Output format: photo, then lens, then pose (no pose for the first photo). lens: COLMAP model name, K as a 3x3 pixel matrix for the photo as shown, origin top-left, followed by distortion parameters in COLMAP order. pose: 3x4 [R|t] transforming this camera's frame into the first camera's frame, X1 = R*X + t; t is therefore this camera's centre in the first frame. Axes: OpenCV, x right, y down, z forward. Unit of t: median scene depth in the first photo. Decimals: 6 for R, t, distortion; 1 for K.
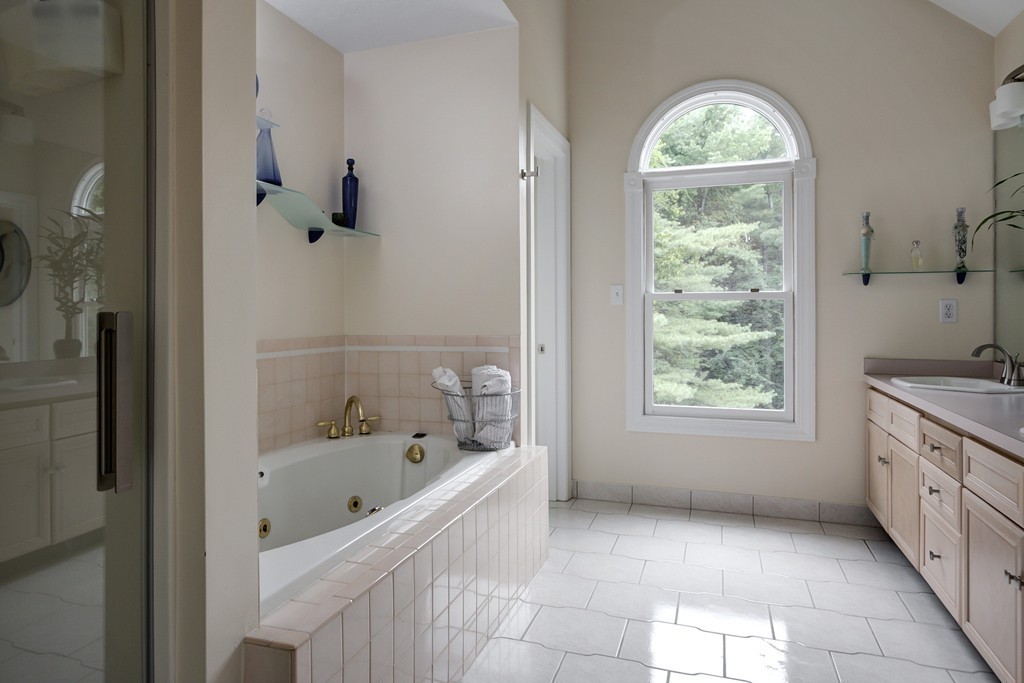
lens RADIAL K [[613.2, 0, 513.3], [0, 613.2, 316.2], [0, 0, 1]] dist [-0.021434, -0.000388]
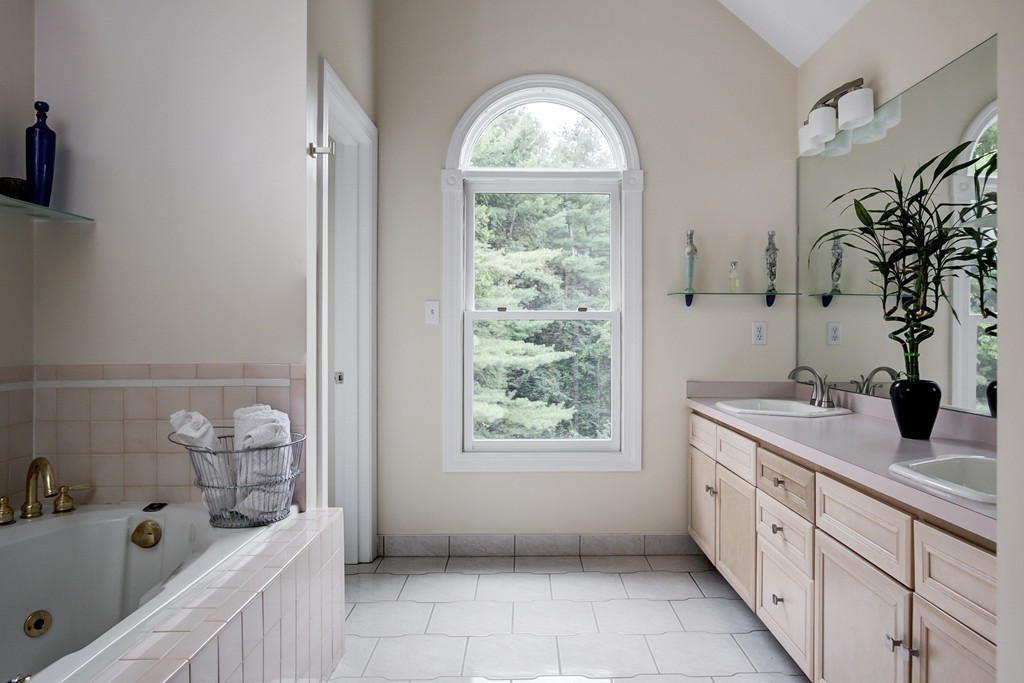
lens RADIAL K [[556.8, 0, 498.6], [0, 556.8, 329.2], [0, 0, 1]] dist [-0.005124, 0.000522]
pose [[0.956005, 0.006745, 0.293273, 0.032405], [-0.002900, 0.999904, -0.013543, -0.001366], [-0.293336, 0.012097, 0.955933, 0.248943]]
